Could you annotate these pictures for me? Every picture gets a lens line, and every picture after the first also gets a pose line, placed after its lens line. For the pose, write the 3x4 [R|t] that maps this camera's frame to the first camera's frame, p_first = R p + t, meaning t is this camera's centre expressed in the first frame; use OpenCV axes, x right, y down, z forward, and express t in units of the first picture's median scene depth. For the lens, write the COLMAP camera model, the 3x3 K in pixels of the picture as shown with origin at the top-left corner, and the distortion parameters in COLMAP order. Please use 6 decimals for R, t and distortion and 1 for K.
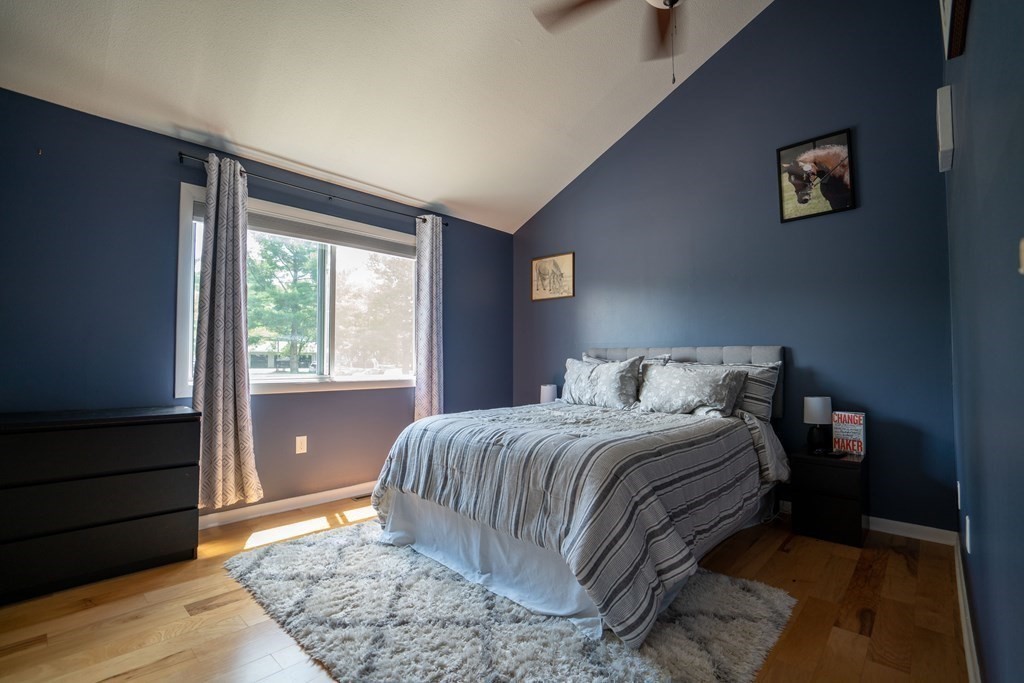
lens RADIAL K [[469.8, 0, 507.2], [0, 469.8, 345.2], [0, 0, 1]] dist [-0.058485, 0.021745]
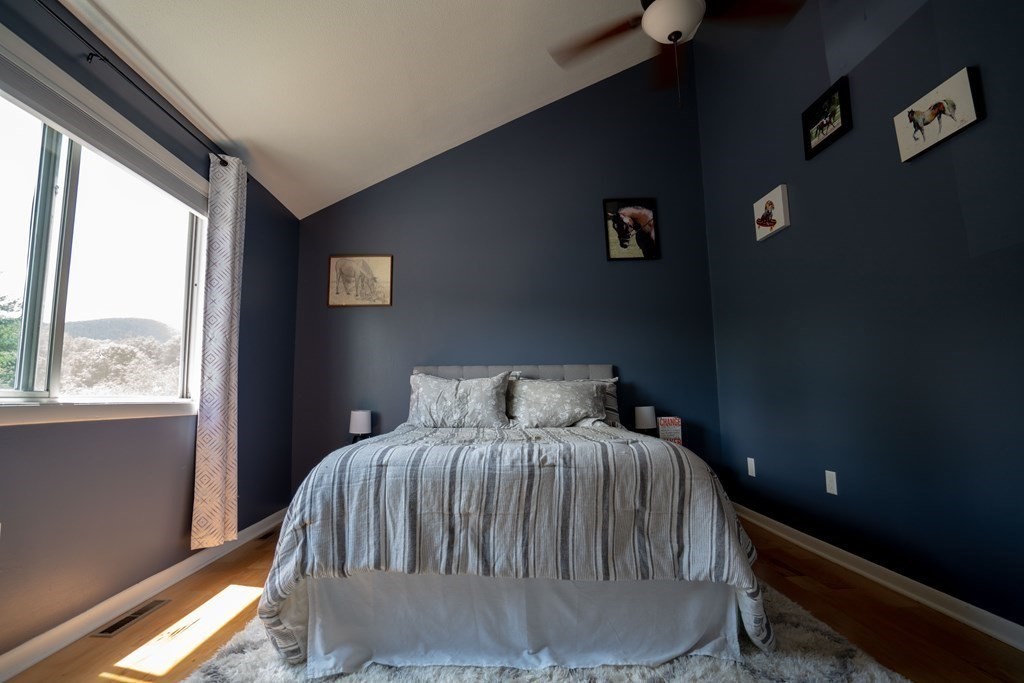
lens RADIAL K [[469.8, 0, 507.2], [0, 469.8, 345.2], [0, 0, 1]] dist [-0.058485, 0.021745]
pose [[0.715054, 0.067969, 0.695757, -0.428787], [-0.007170, 0.995923, -0.089924, 0.062610], [-0.699033, 0.059312, 0.712626, 0.355274]]
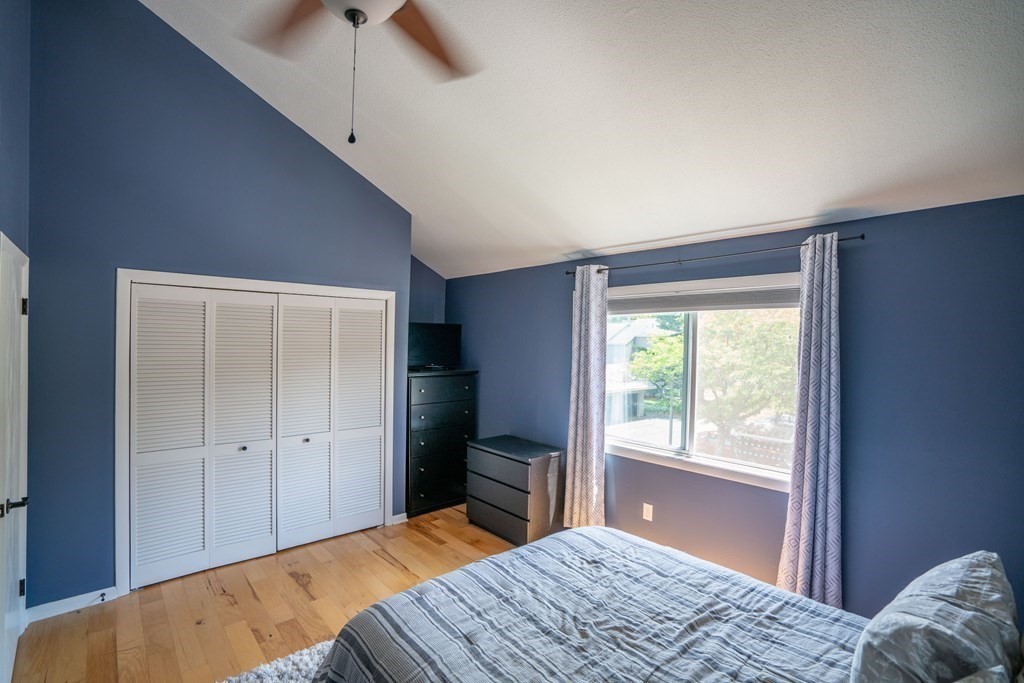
lens RADIAL K [[469.8, 0, 507.2], [0, 469.8, 345.2], [0, 0, 1]] dist [-0.058485, 0.021745]
pose [[-0.093151, 0.005287, -0.995638, 0.653660], [0.015320, 0.999875, 0.003876, -0.177967], [0.995534, -0.014892, -0.093220, 0.826441]]
